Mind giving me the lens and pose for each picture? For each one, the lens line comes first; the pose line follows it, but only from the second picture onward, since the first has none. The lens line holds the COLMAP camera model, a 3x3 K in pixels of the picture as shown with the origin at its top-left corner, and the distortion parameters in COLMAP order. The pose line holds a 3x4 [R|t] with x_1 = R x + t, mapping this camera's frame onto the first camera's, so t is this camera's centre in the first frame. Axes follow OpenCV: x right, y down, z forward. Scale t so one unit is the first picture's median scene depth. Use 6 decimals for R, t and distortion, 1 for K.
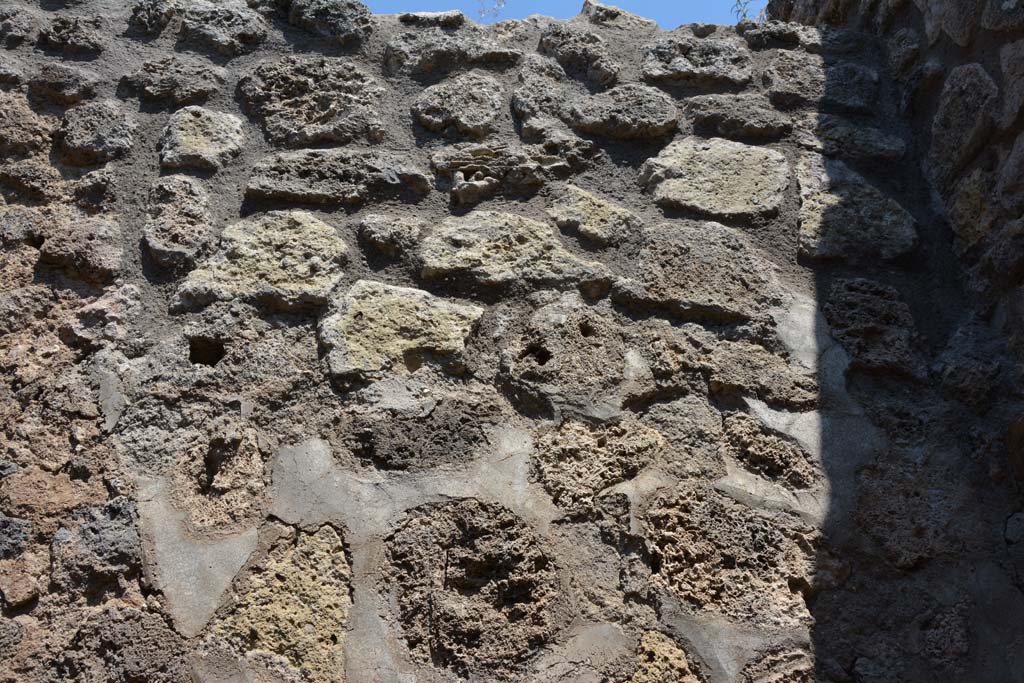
lens RADIAL K [[785.2, 0, 512.5], [0, 785.2, 345.6], [0, 0, 1]] dist [-0.155722, 0.098449]
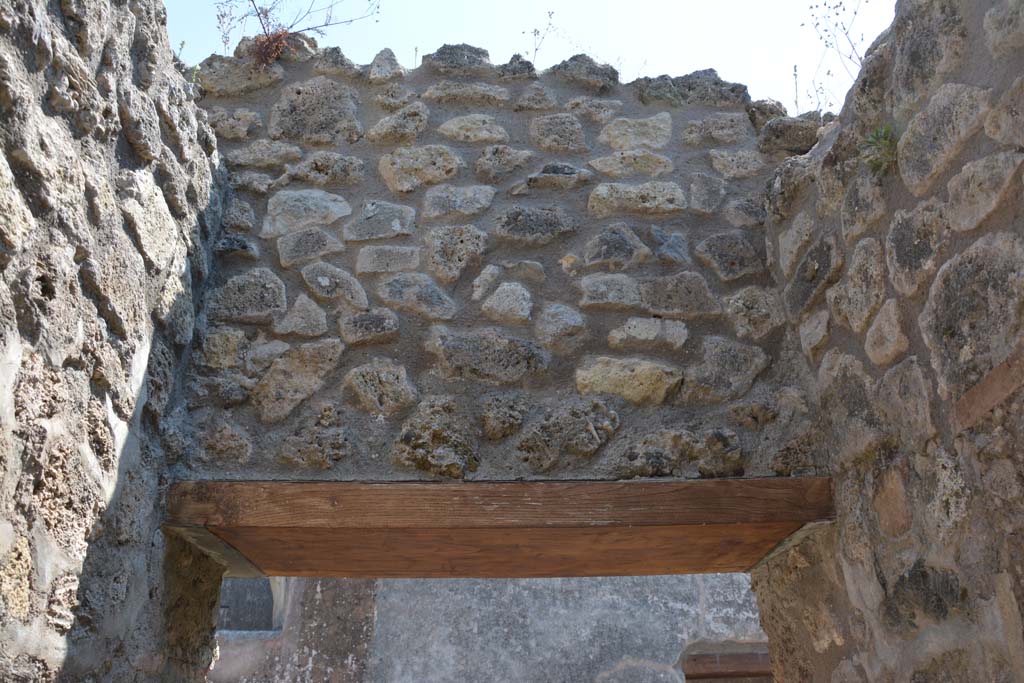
lens RADIAL K [[785.2, 0, 512.0], [0, 785.2, 340.6], [0, 0, 1]] dist [-0.155722, 0.098449]
pose [[-0.006536, 0.465227, 0.885167, -0.957943], [-0.503909, 0.763048, -0.404764, 0.180692], [-0.863732, -0.448689, 0.229445, 0.116404]]
